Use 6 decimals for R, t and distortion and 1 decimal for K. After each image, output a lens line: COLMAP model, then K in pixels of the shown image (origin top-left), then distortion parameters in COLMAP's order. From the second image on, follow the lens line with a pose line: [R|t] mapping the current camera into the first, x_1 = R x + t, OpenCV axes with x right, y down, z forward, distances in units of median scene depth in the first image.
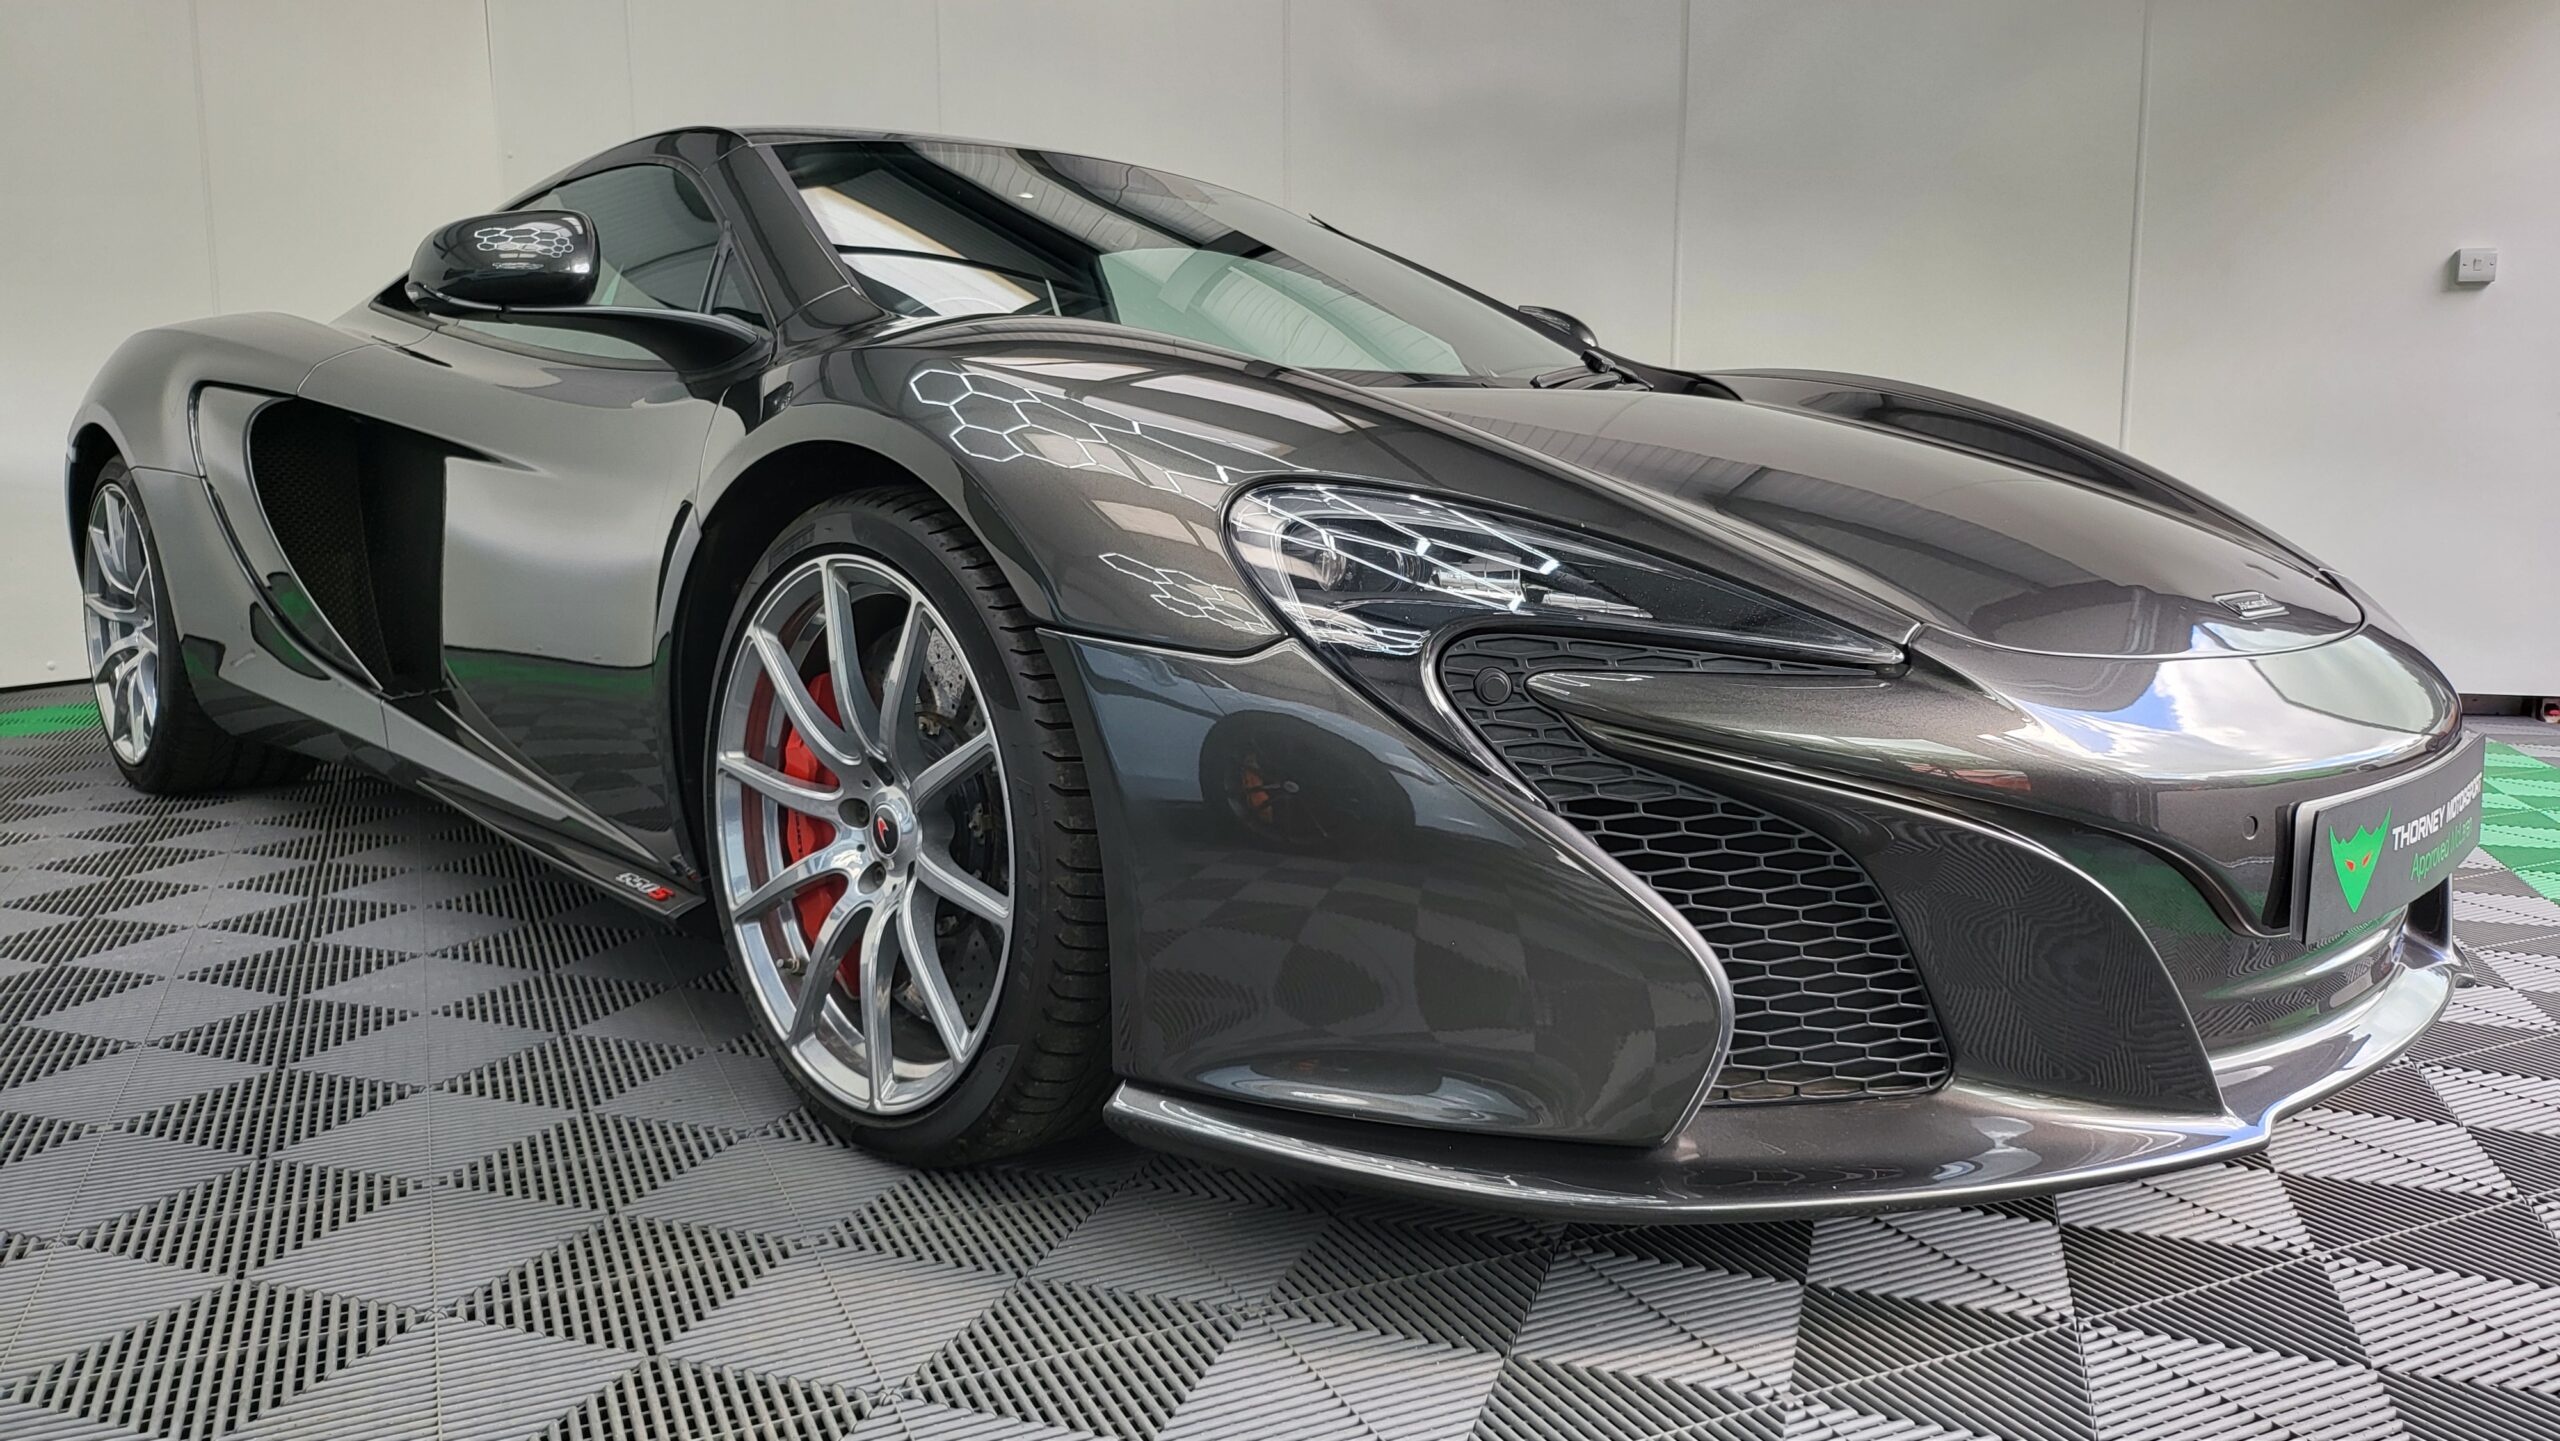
lens RADIAL K [[1809.6, 0, 1279.8], [0, 1809.6, 717.7], [0, 0, 1]] dist [0.042144, -0.036843]
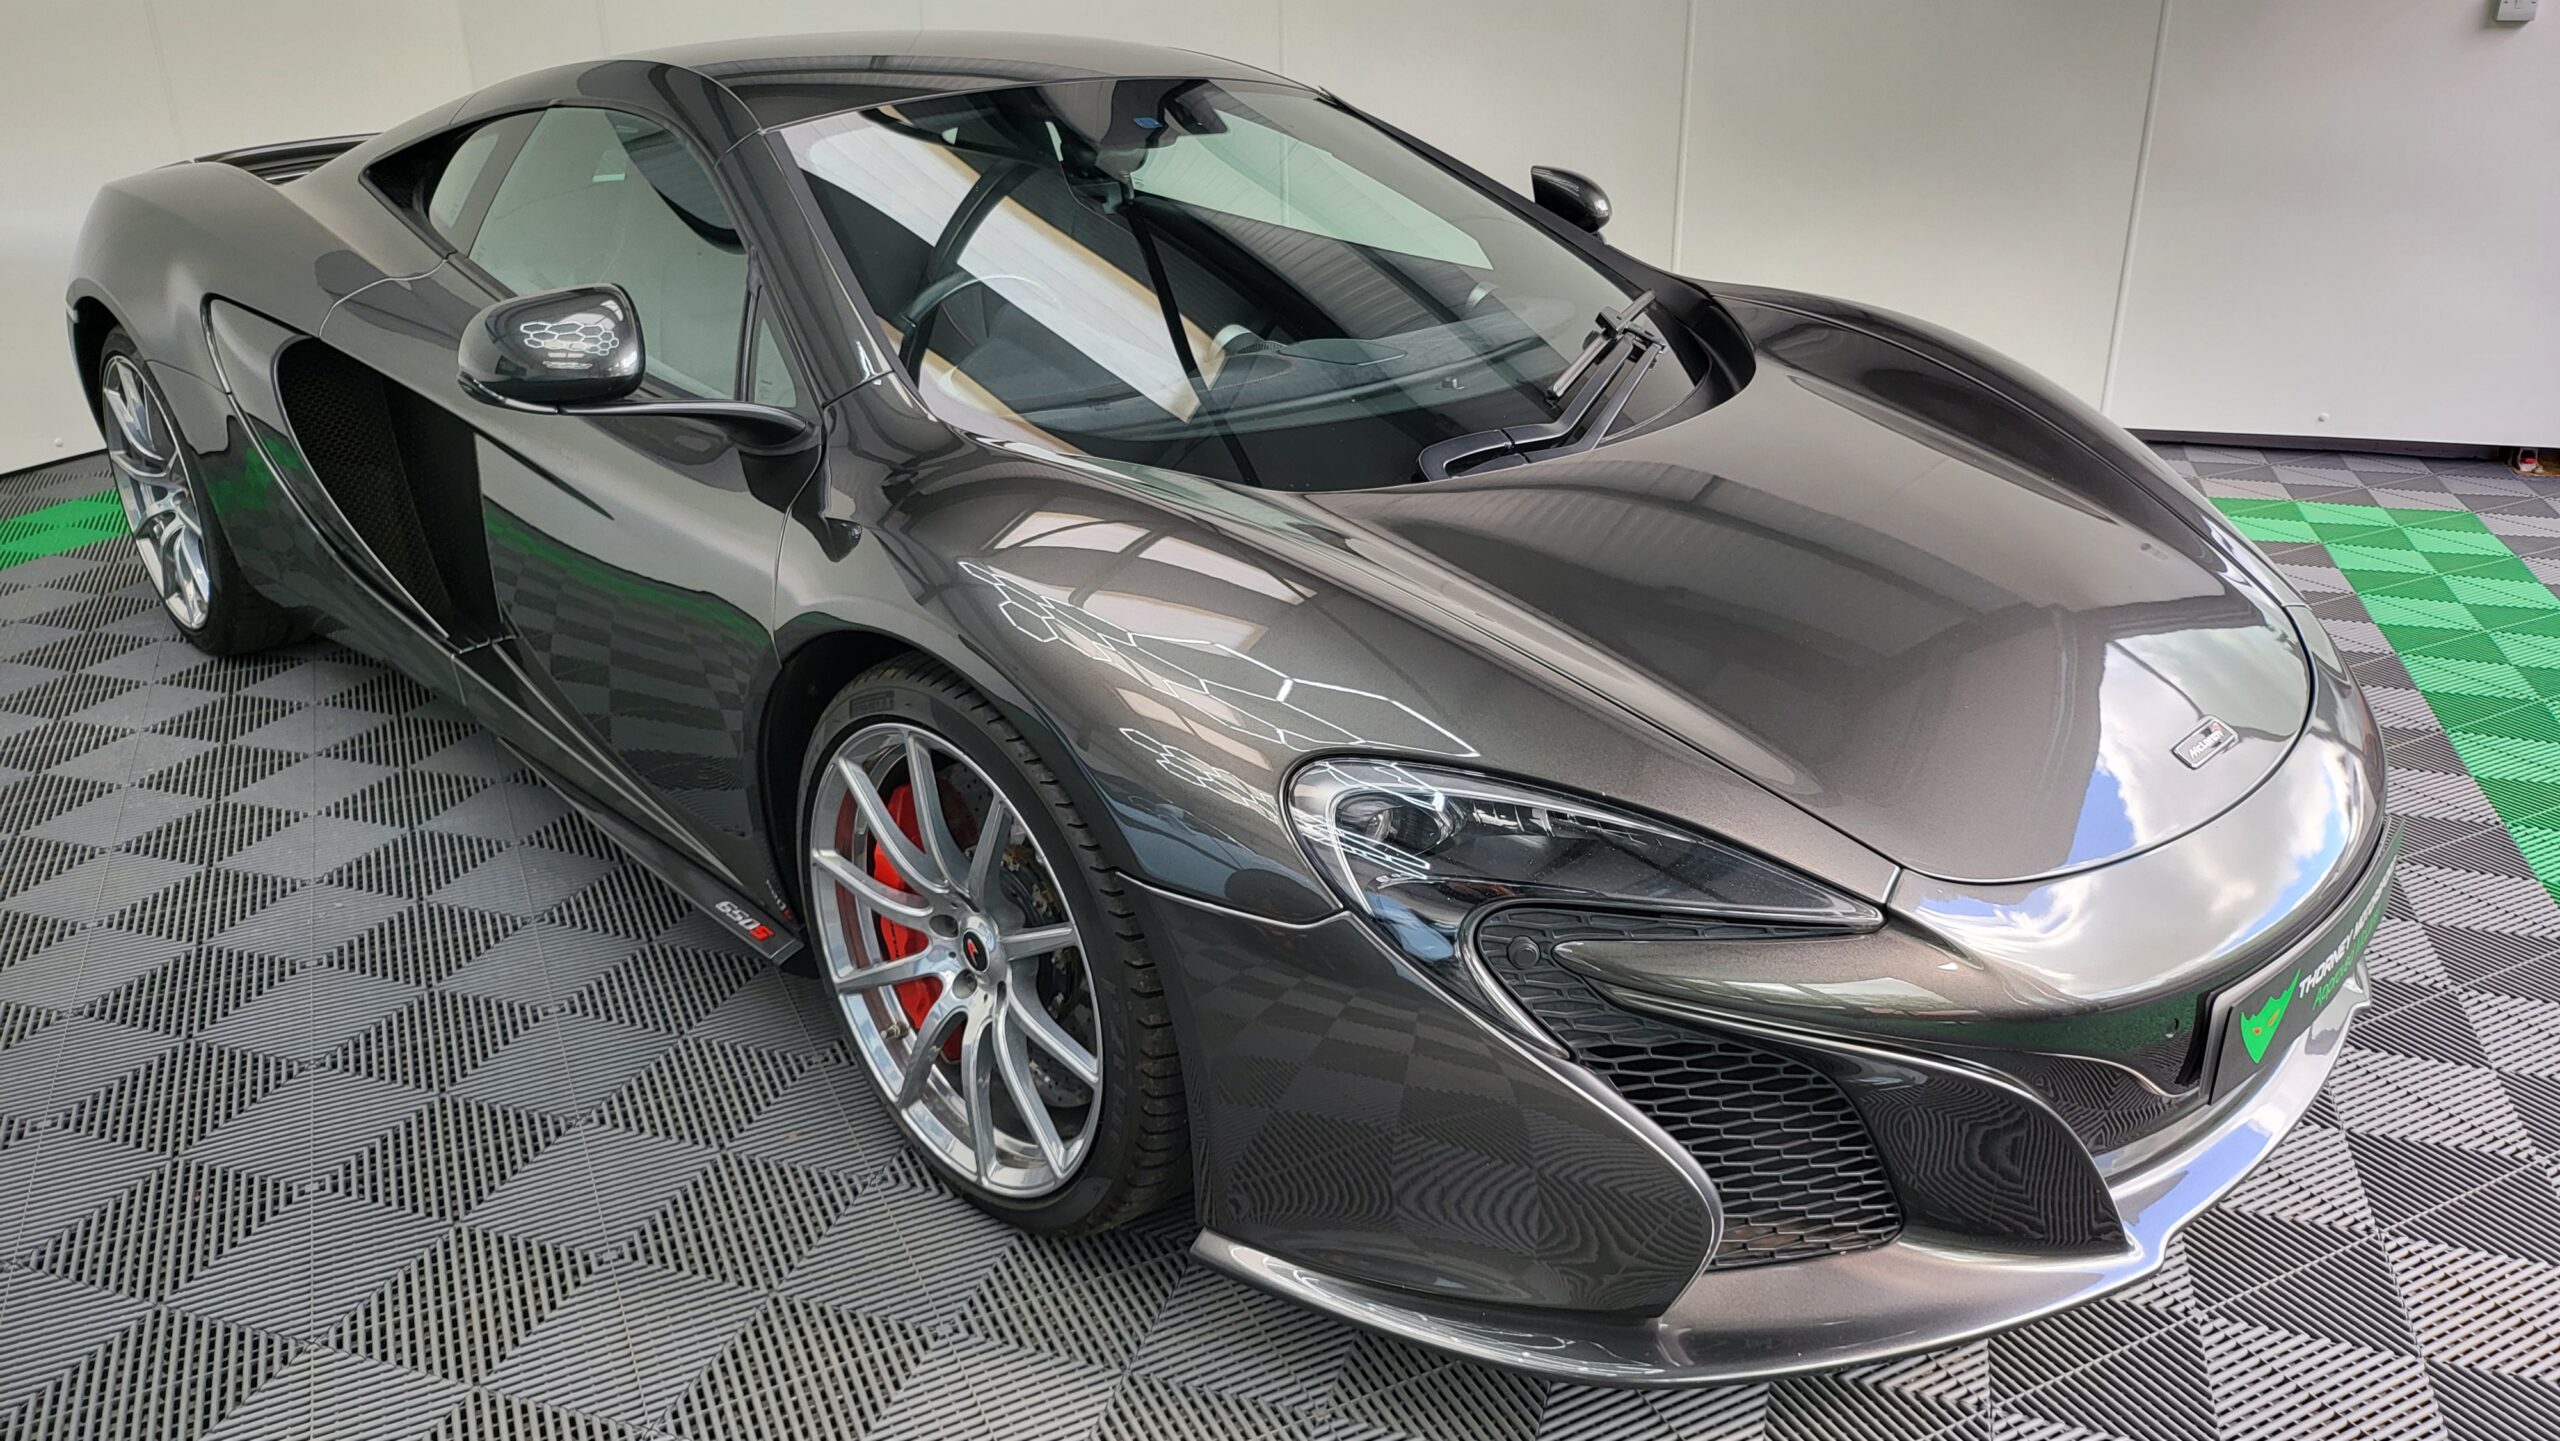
lens RADIAL K [[1809.6, 0, 1281.0], [0, 1809.6, 726.4], [0, 0, 1]] dist [0.042144, -0.036843]
pose [[0.999705, -0.023749, 0.005058, -0.028942], [0.021766, 0.968793, 0.246915, -0.335348], [-0.010764, -0.246732, 0.969024, -0.056597]]
